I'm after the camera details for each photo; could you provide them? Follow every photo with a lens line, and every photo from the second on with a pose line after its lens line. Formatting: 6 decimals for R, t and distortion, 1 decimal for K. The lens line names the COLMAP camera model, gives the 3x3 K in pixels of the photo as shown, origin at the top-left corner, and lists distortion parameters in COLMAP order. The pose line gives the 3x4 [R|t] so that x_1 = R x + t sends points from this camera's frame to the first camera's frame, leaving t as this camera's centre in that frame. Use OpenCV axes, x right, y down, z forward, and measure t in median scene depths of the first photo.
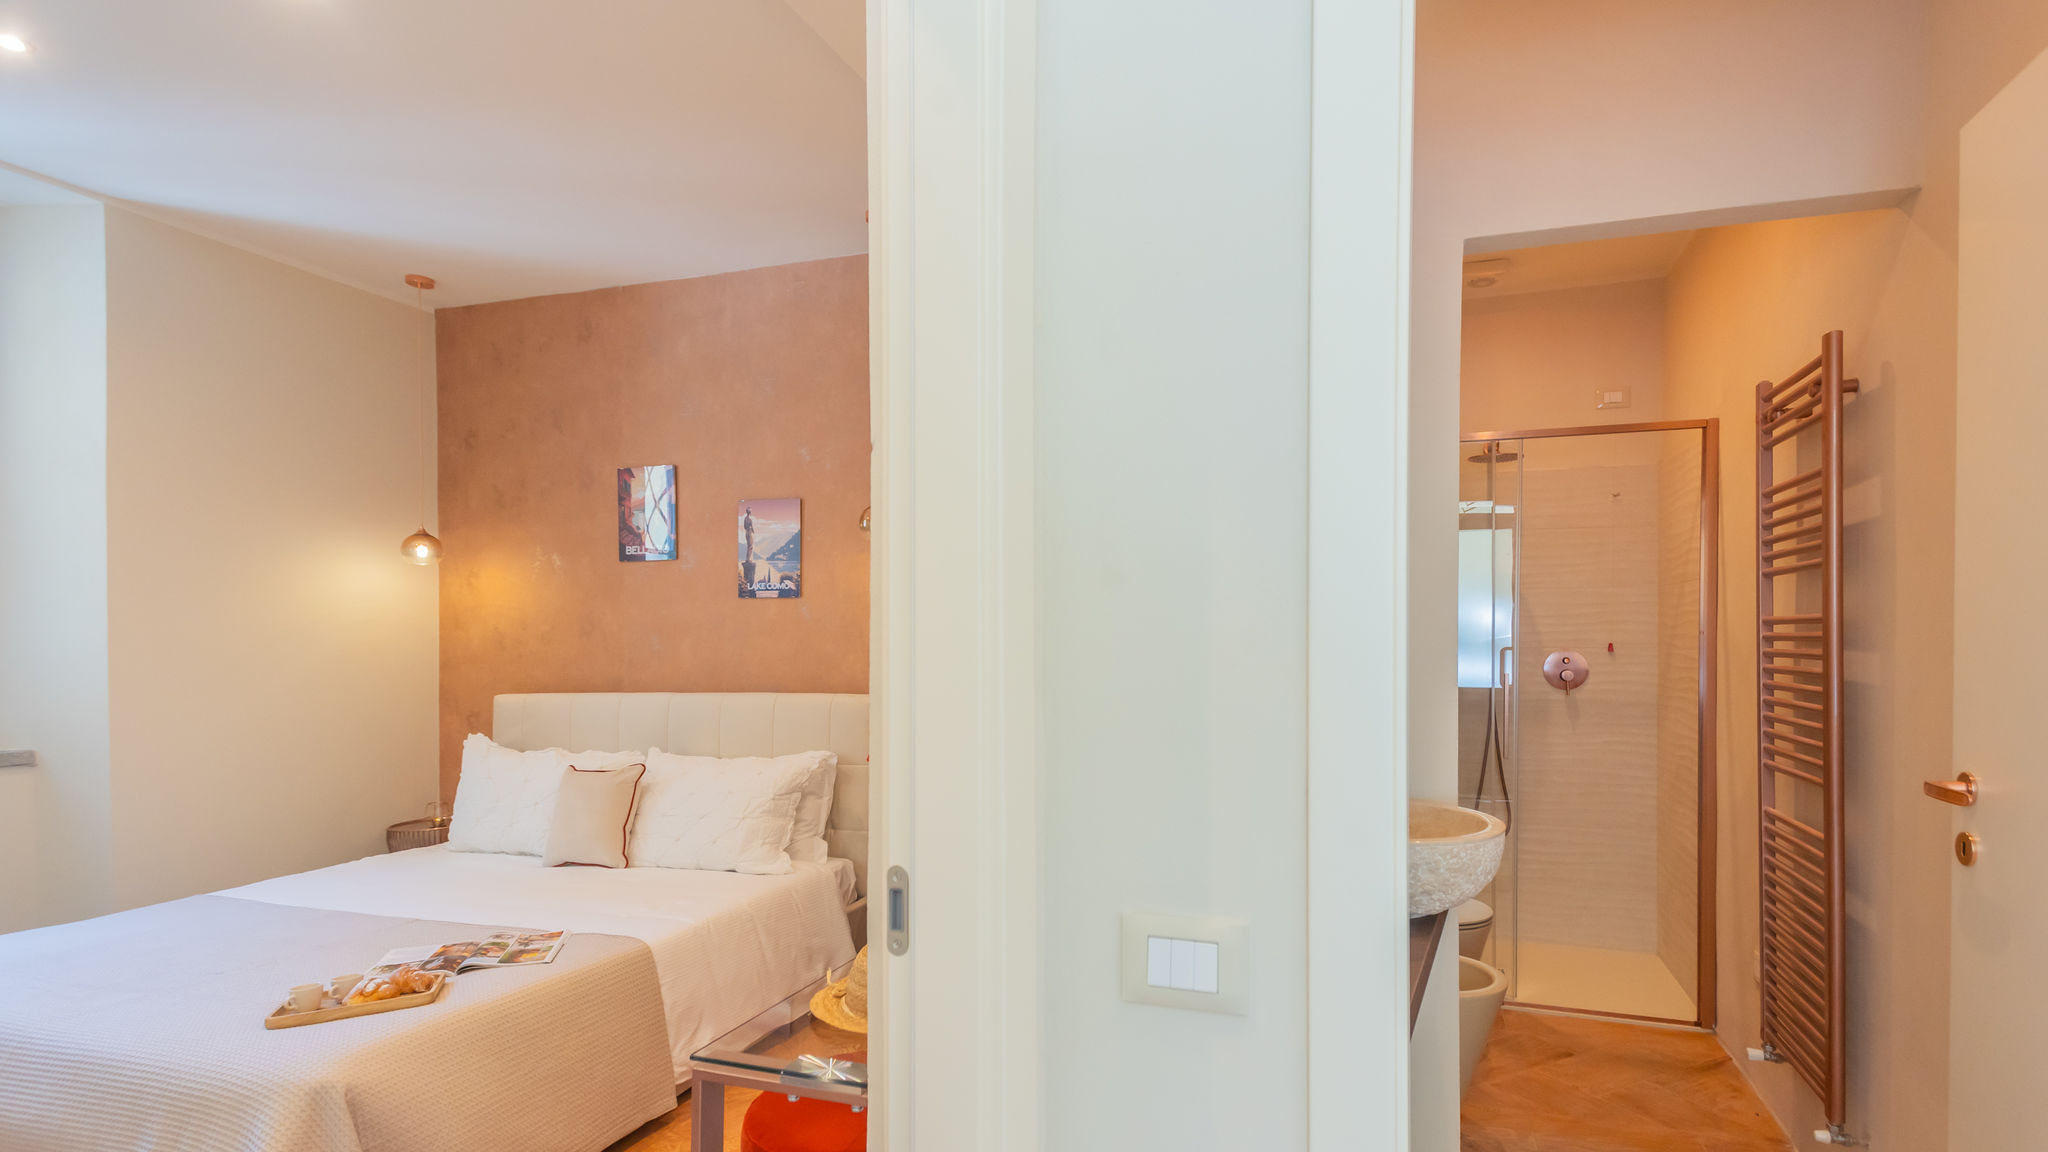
lens RADIAL K [[1007.0, 0, 1122.3], [0, 1007.0, 634.6], [0, 0, 1]] dist [0.044695, -0.016247]
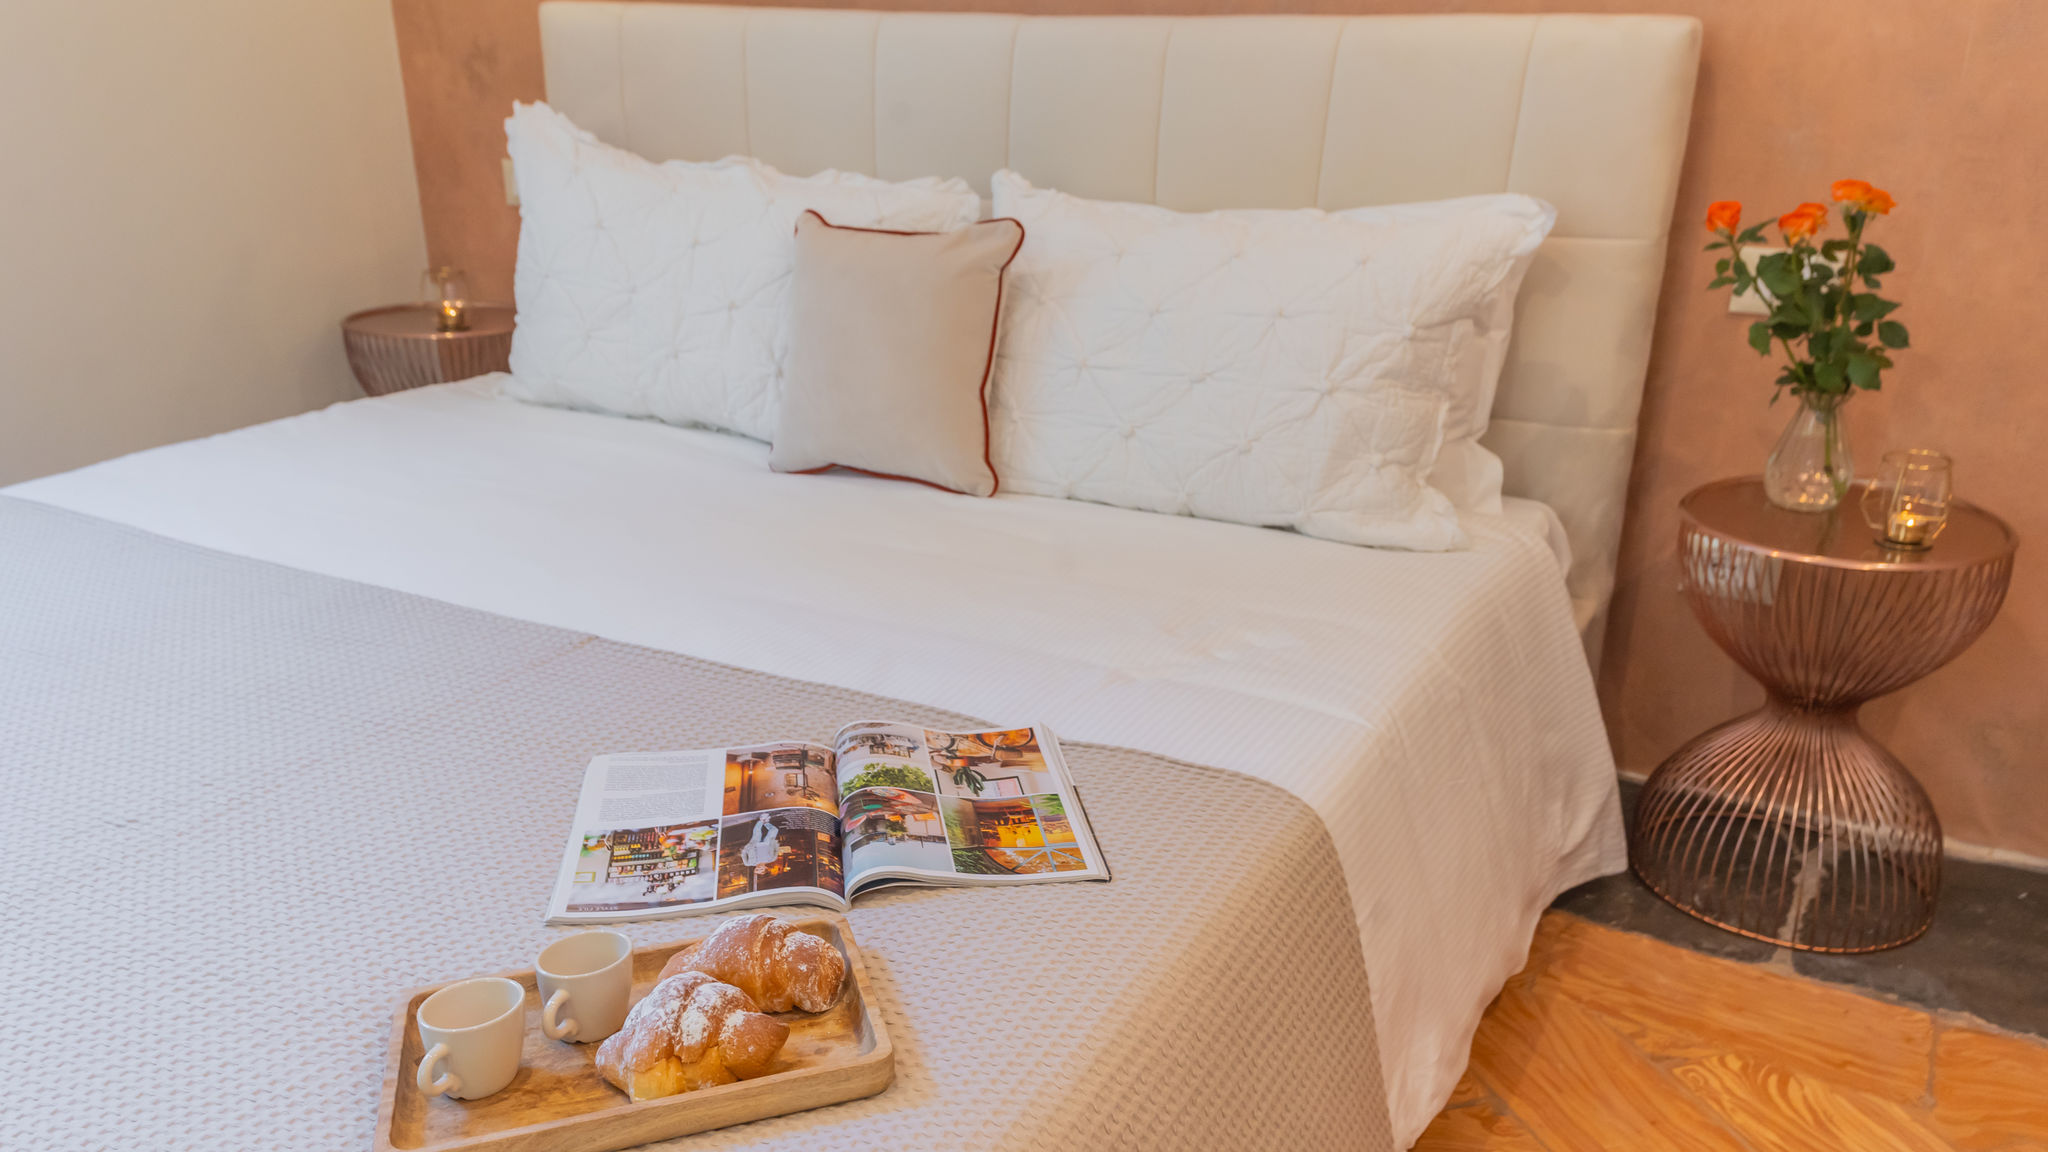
lens RADIAL K [[1710.2, 0, 1034.5], [0, 1710.2, 570.5], [0, 0, 1]] dist [0.247358, -0.006018]
pose [[0.984493, 0.074631, -0.158759, -0.355946], [-0.018591, 0.944283, 0.328608, 0.042173], [0.174438, -0.320561, 0.931028, 0.381021]]
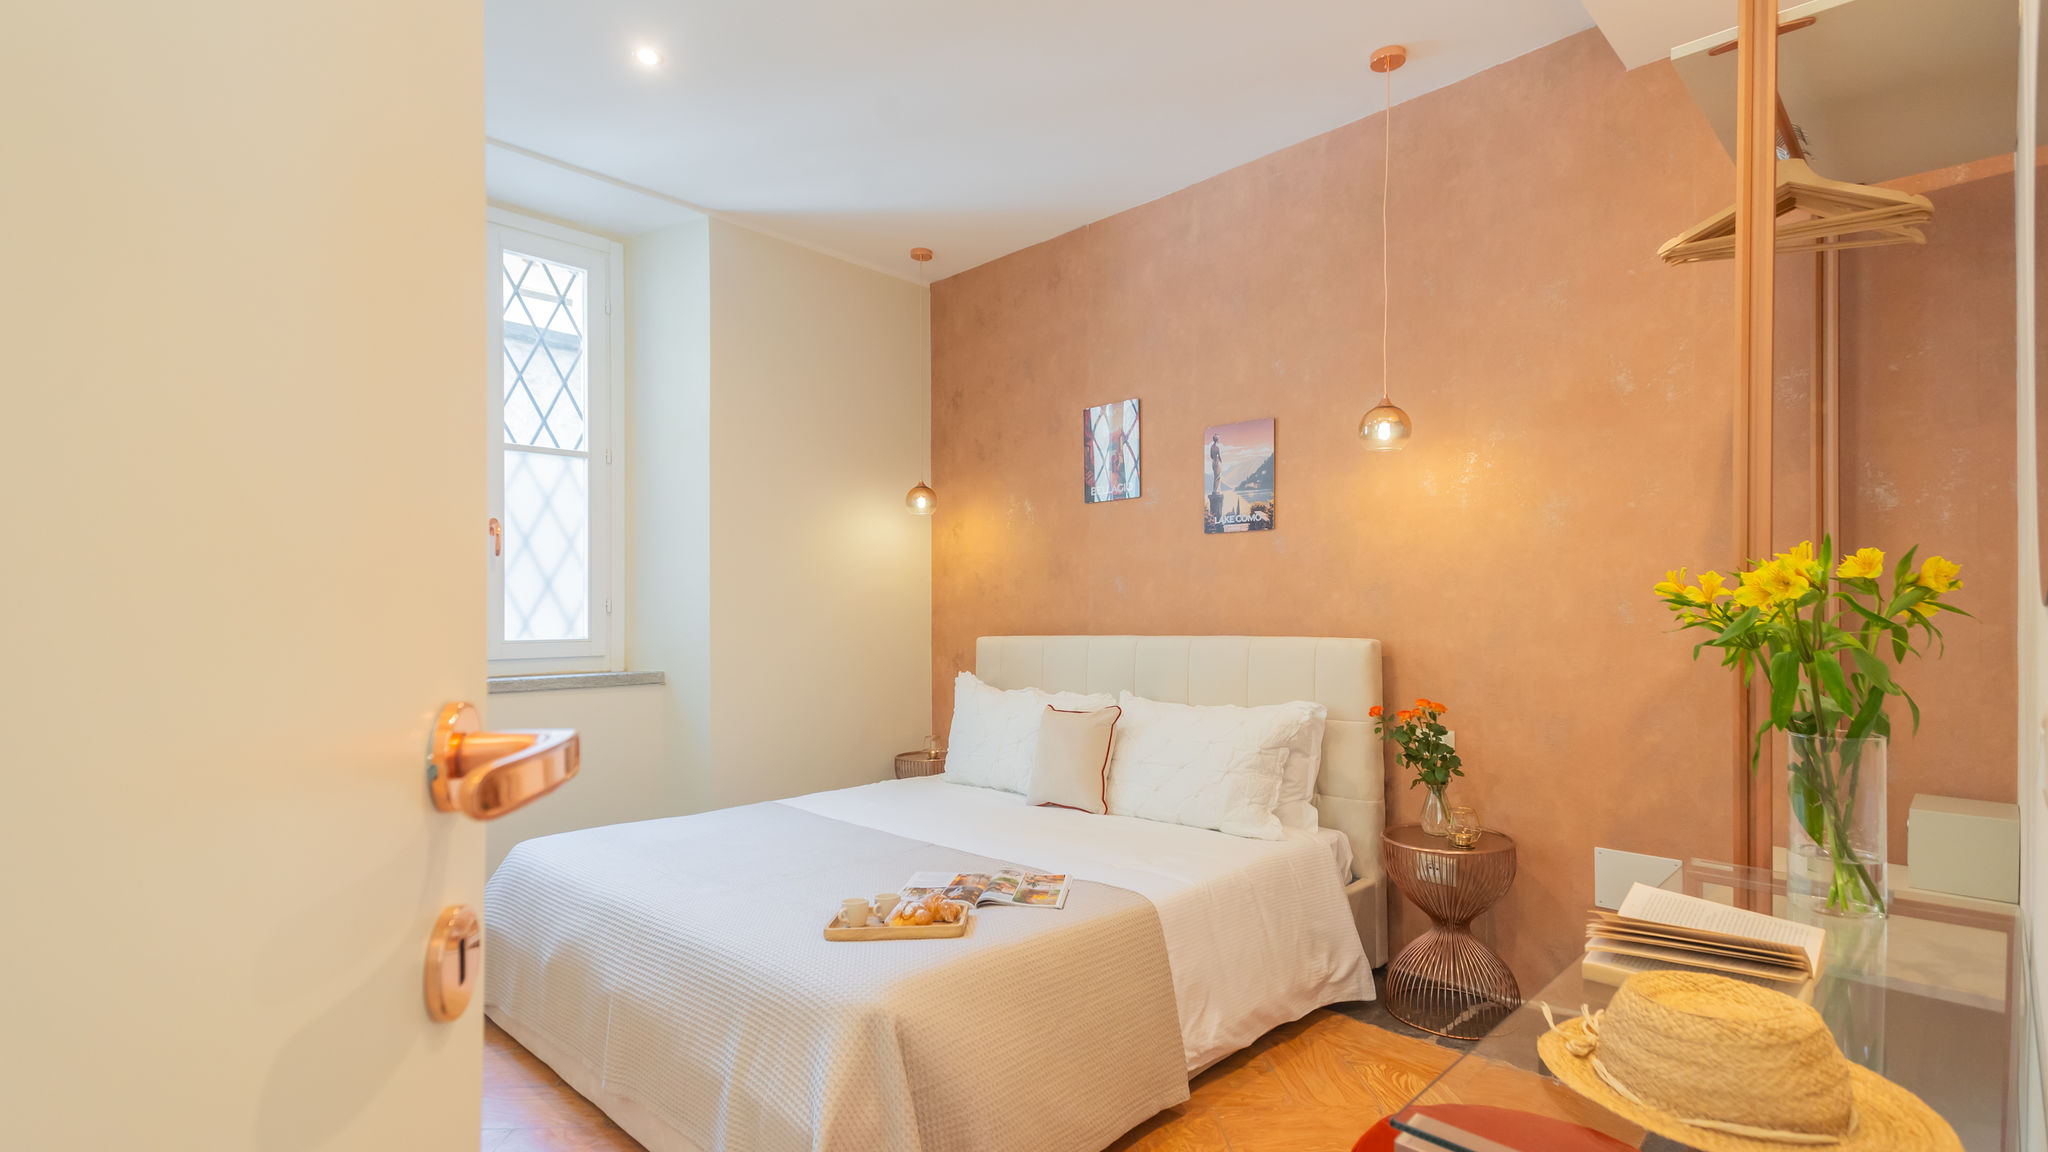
lens RADIAL K [[1007.0, 0, 1018.7], [0, 1007.0, 597.2], [0, 0, 1]] dist [0.044695, -0.016247]
pose [[0.887193, -0.005923, -0.461360, -0.120451], [0.000055, 0.999919, -0.012733, 0.037567], [0.461398, 0.011271, 0.887122, 0.124094]]
